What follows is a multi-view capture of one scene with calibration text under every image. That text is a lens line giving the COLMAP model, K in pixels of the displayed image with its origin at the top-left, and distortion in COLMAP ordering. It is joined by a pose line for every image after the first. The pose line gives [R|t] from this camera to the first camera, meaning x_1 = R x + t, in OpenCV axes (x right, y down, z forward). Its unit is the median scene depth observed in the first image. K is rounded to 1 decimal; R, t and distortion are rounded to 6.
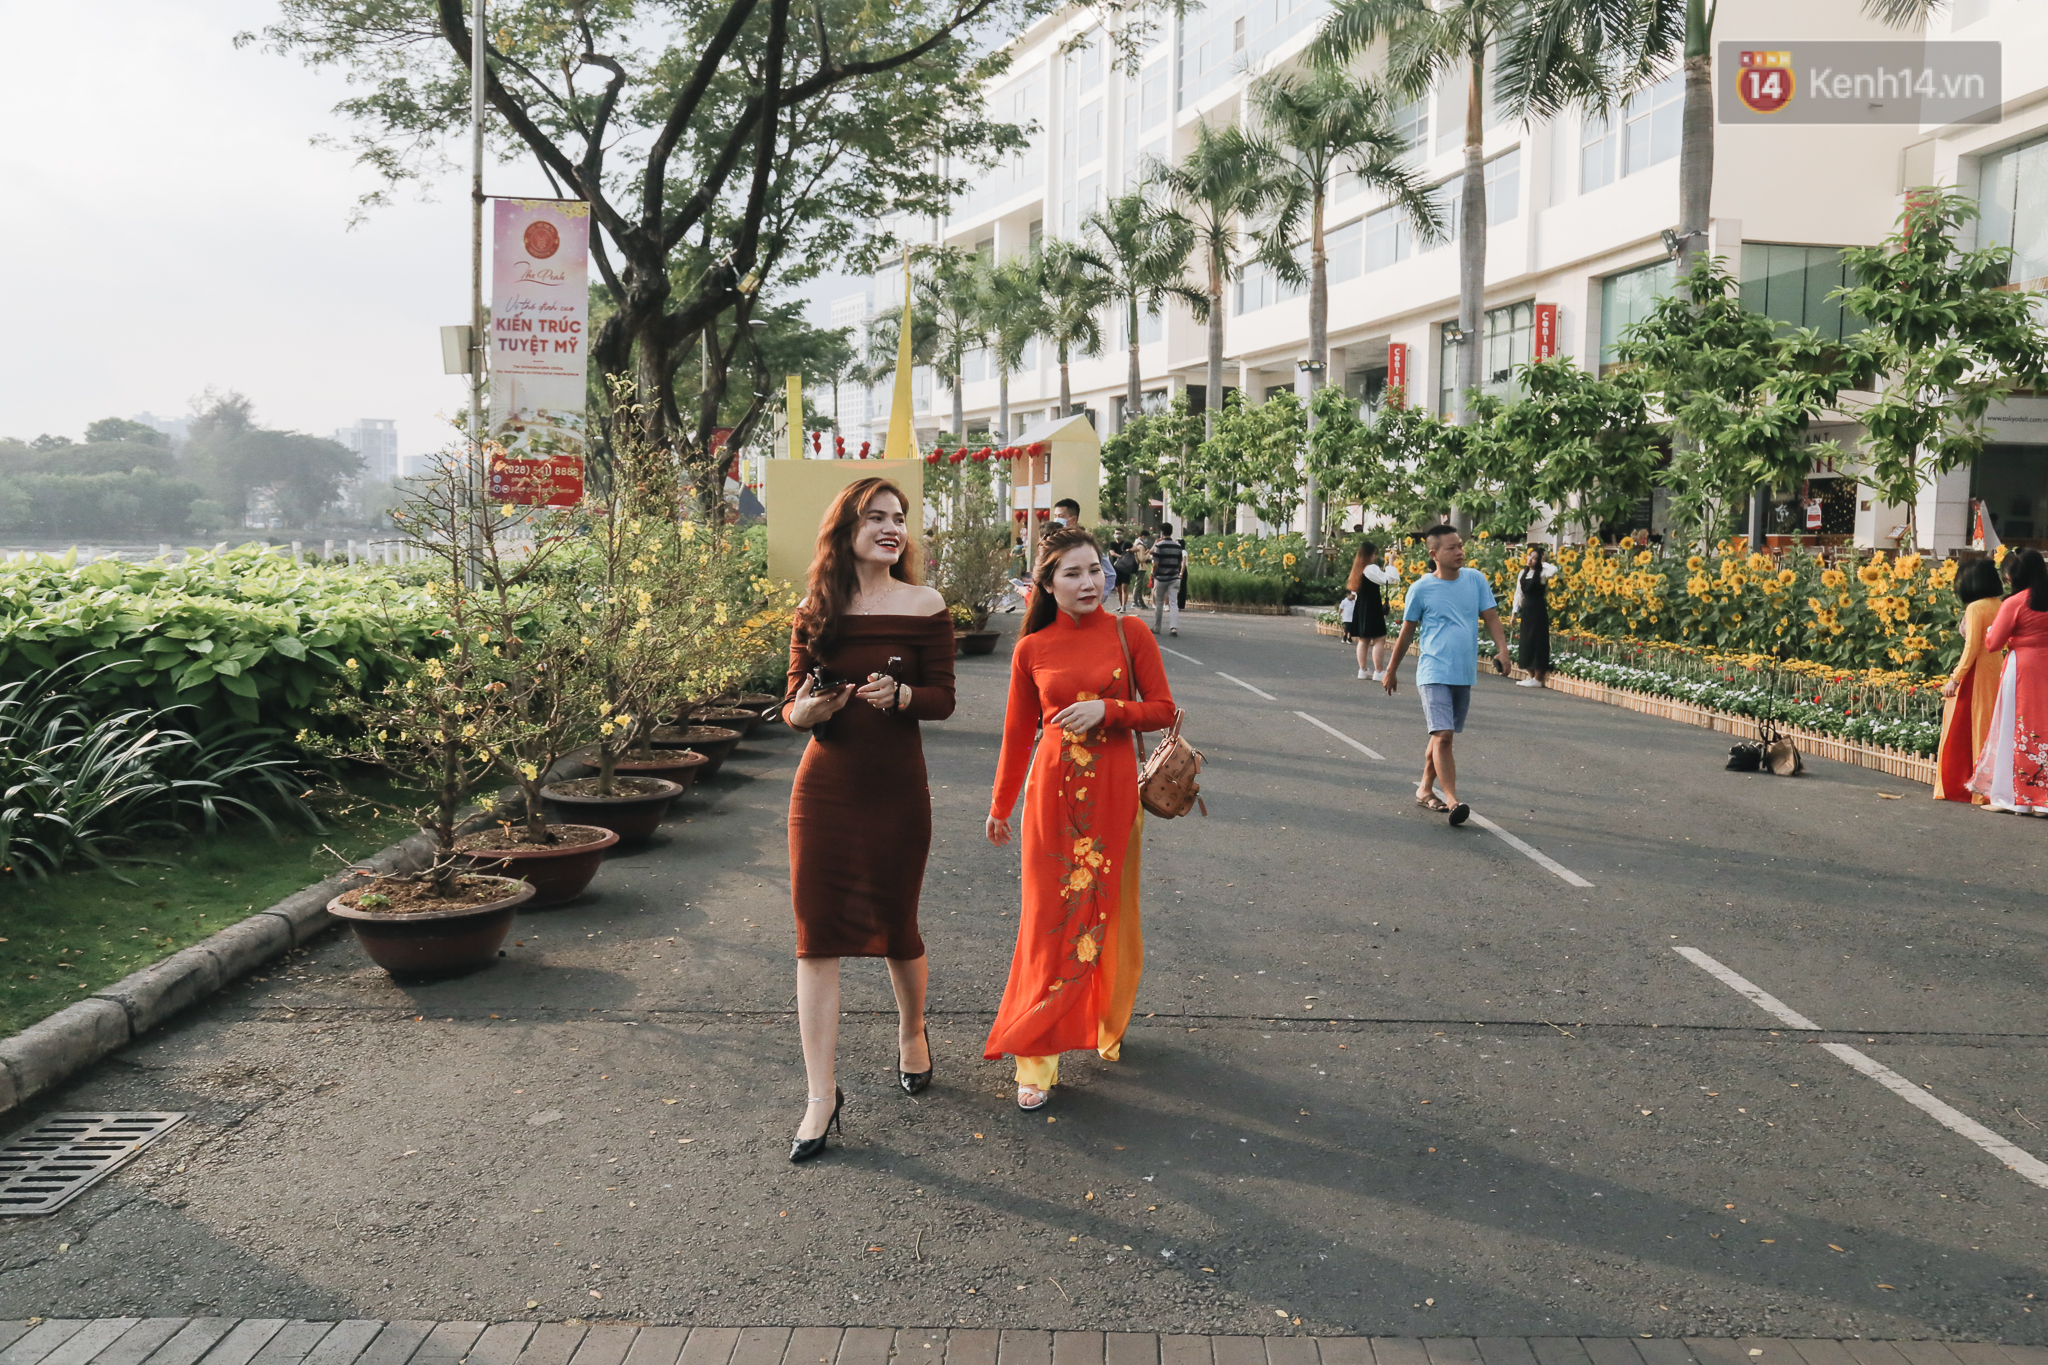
lens RADIAL K [[1661.6, 0, 1021.5], [0, 1661.6, 682.7], [0, 0, 1]] dist [0.070980, -0.002729]
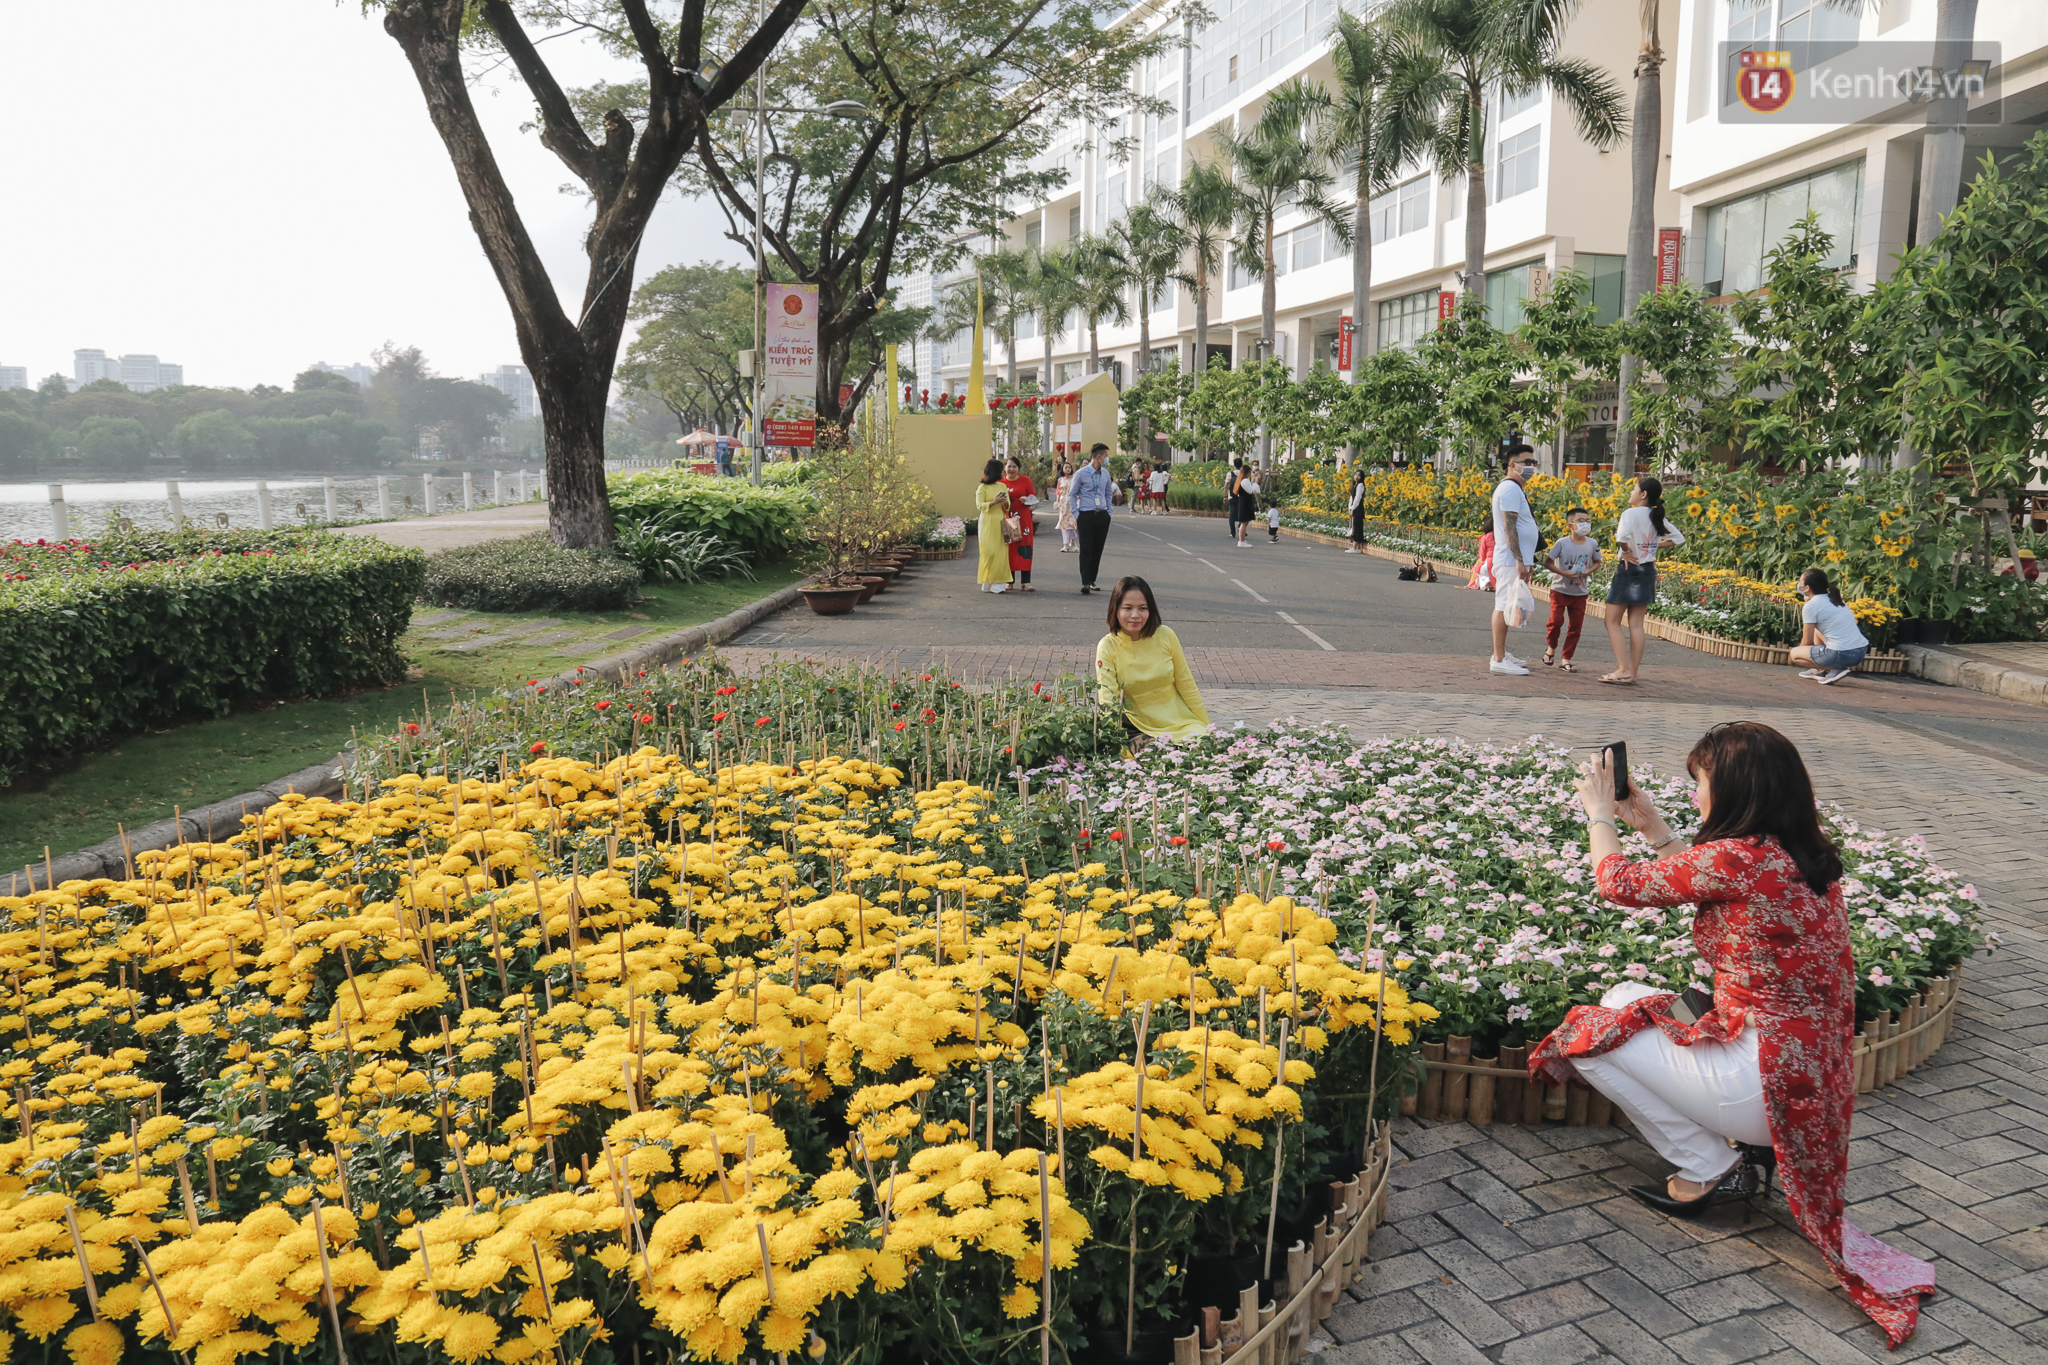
lens RADIAL K [[1416.6, 0, 1024.2], [0, 1416.6, 683.9], [0, 0, 1]] dist [-0.008312, 0.002164]
pose [[0.999585, 0.003402, -0.028613, 0.004512], [-0.001514, 0.997836, 0.065738, 0.013990], [0.028774, -0.065667, 0.997427, -0.149589]]
